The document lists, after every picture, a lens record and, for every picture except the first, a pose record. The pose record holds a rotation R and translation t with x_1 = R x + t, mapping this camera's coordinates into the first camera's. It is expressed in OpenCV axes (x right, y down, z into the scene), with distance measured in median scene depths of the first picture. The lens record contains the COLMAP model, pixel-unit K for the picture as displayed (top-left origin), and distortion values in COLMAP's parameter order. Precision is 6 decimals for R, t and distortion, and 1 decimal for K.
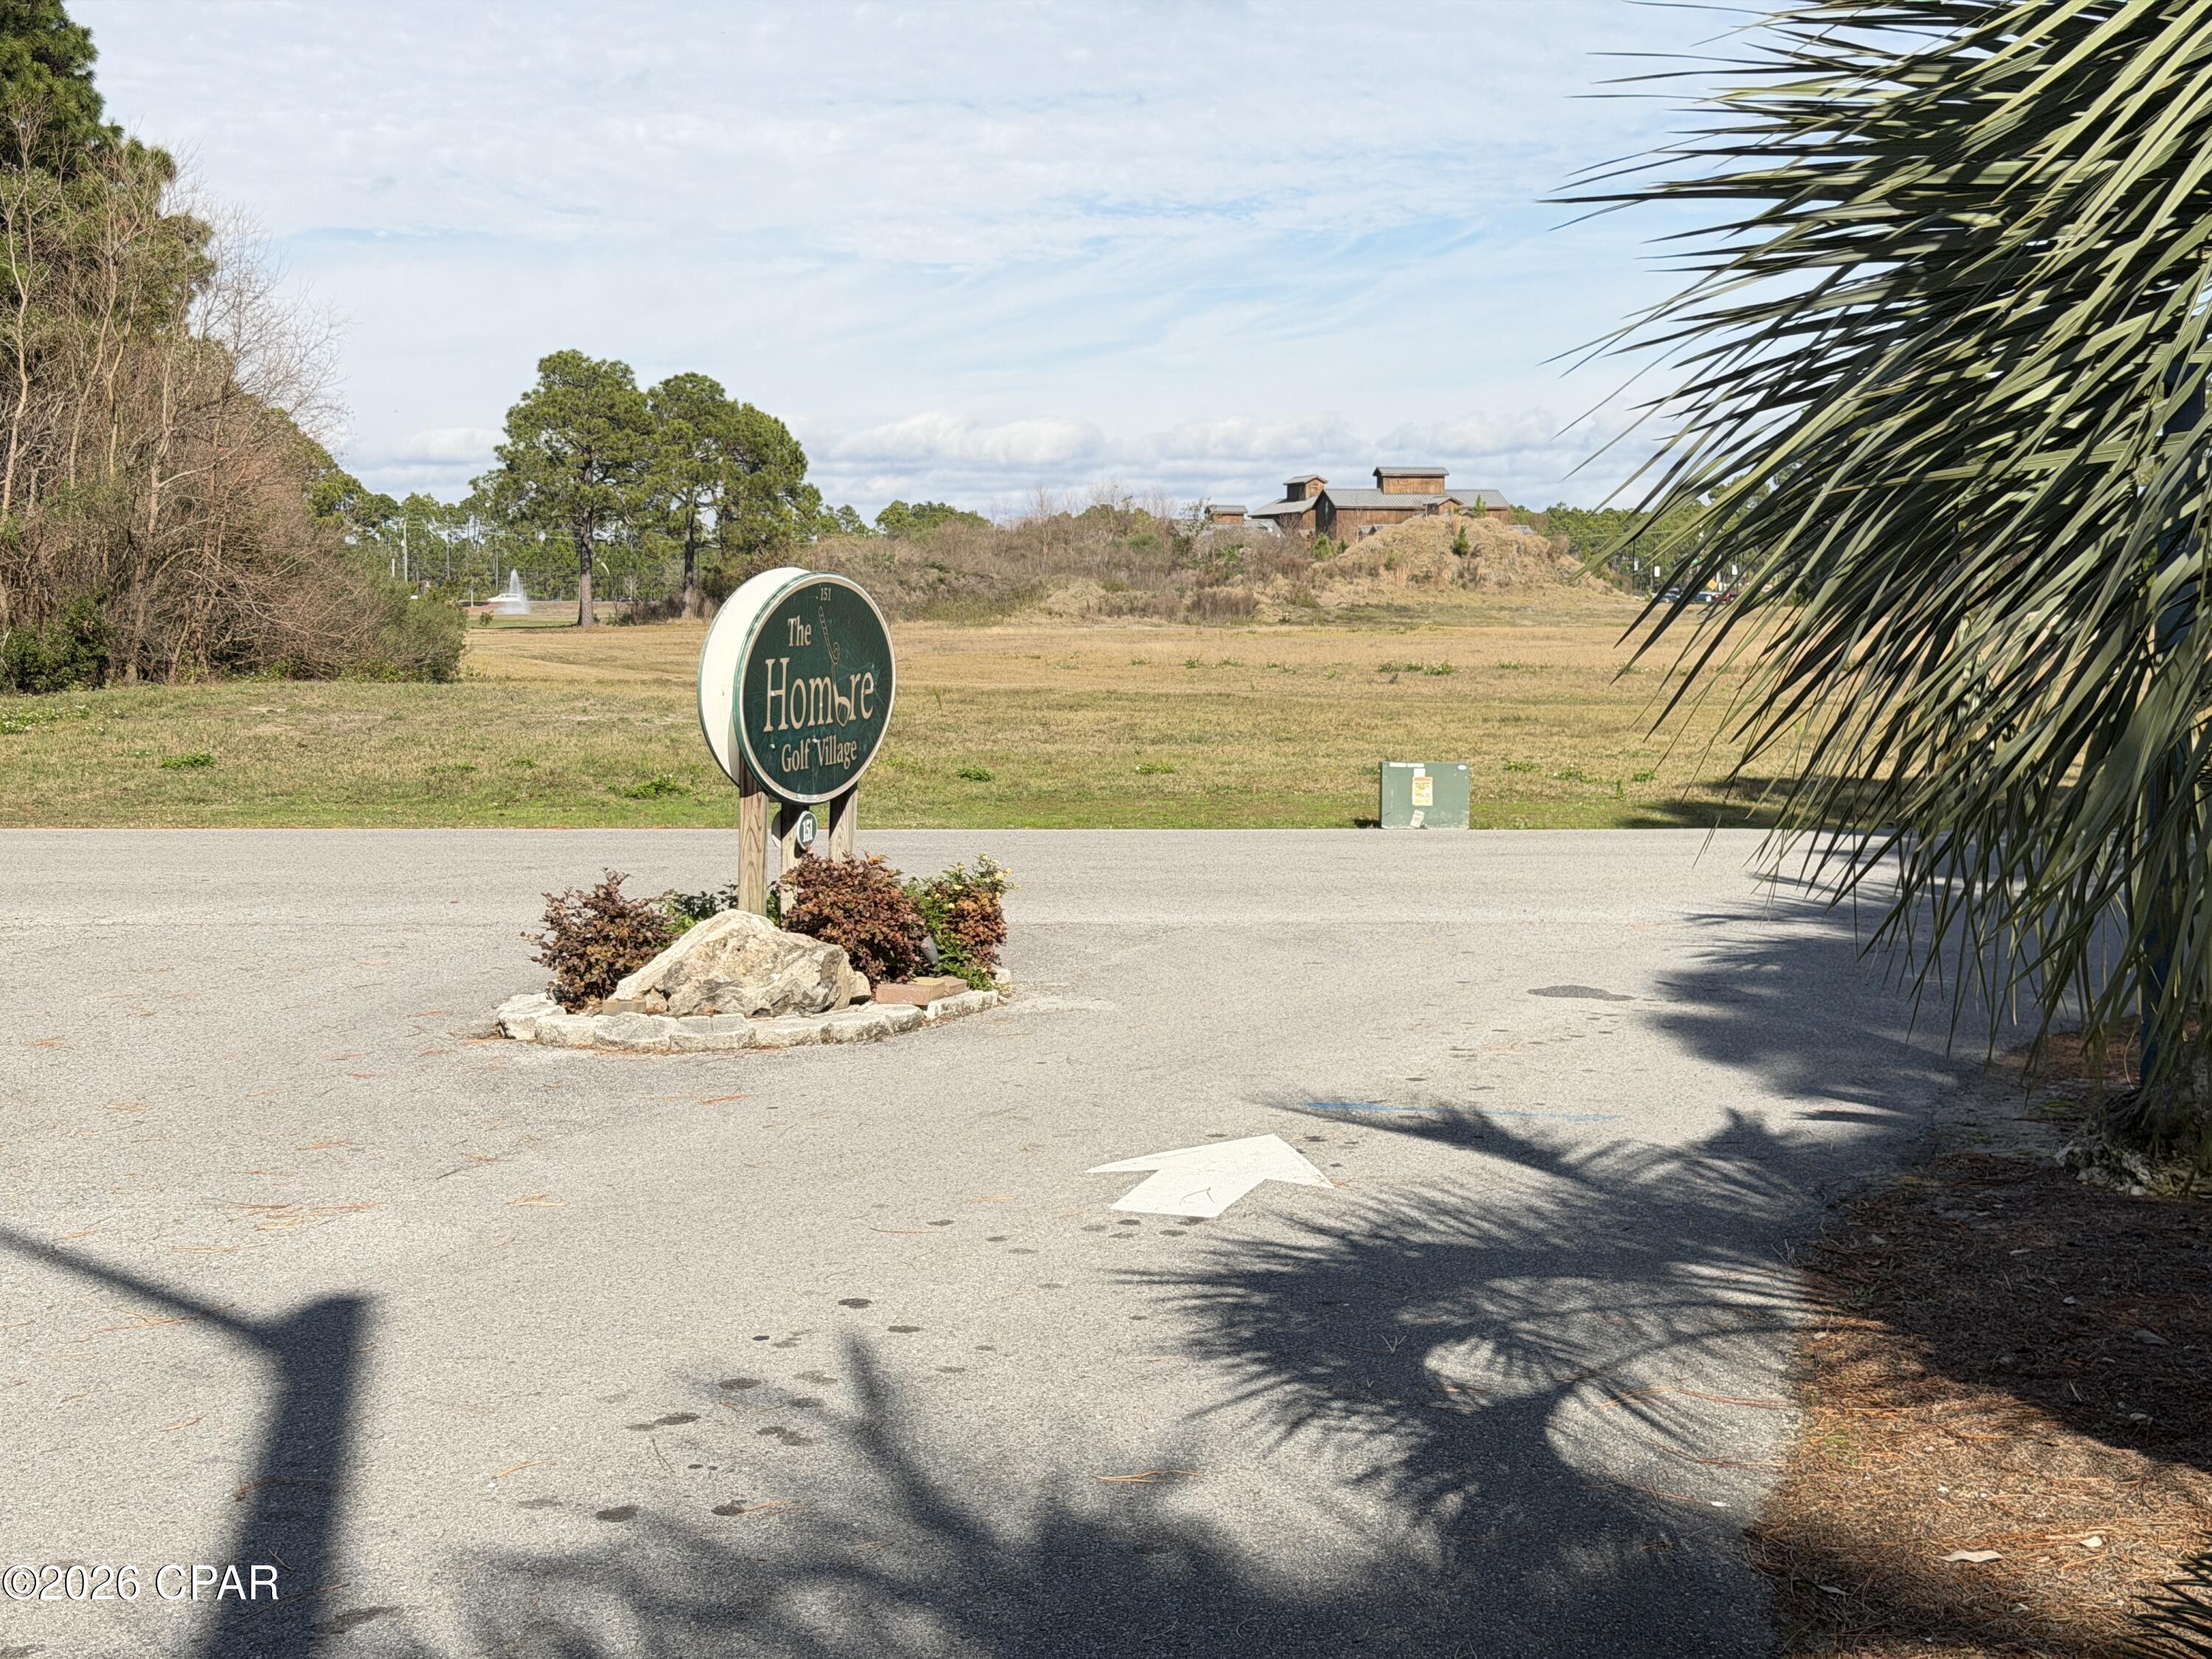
lens RADIAL K [[3100.1, 0, 1106.0], [0, 3100.1, 829.5], [0, 0, 1]] dist [-0.001152, -0.001096]
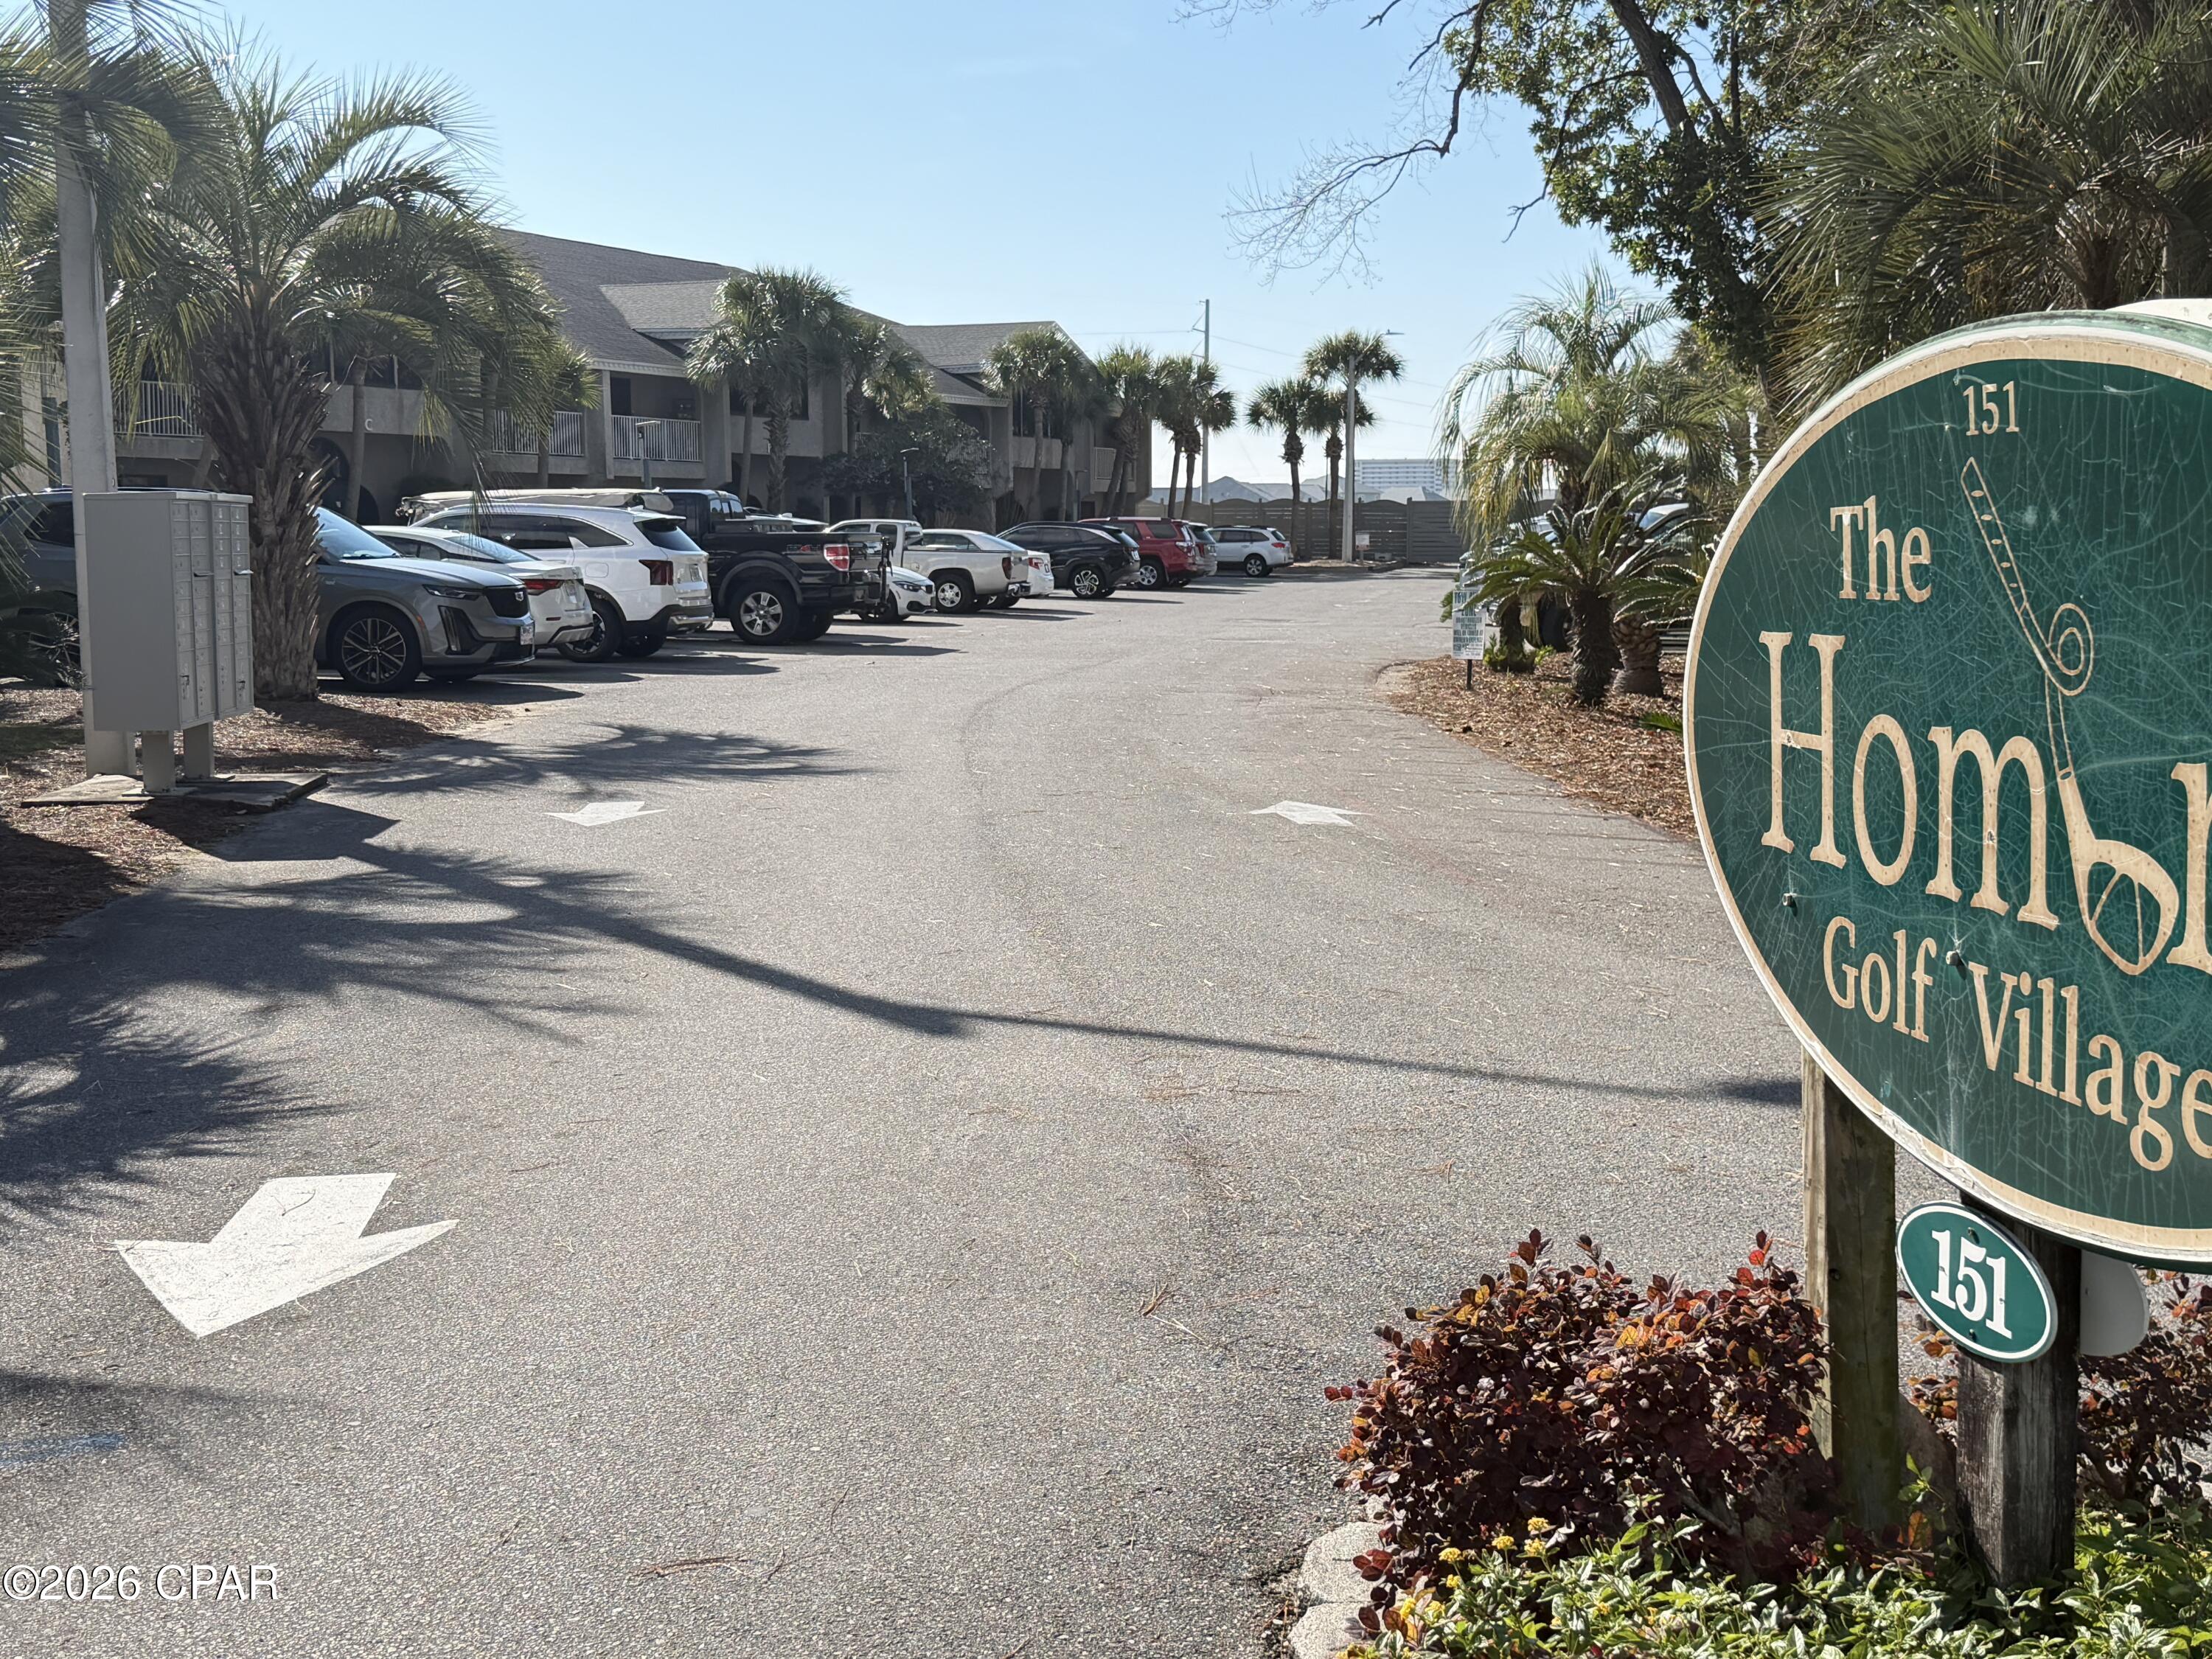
lens RADIAL K [[2772.0, 0, 1106.0], [0, 2772.0, 829.5], [0, 0, 1]] dist [0.016893, 0.018498]
pose [[-0.932860, 0.039909, -0.358021, 0.063145], [-0.024888, 0.984330, 0.174573, -0.082261], [0.359378, 0.171762, -0.917249, 1.223970]]
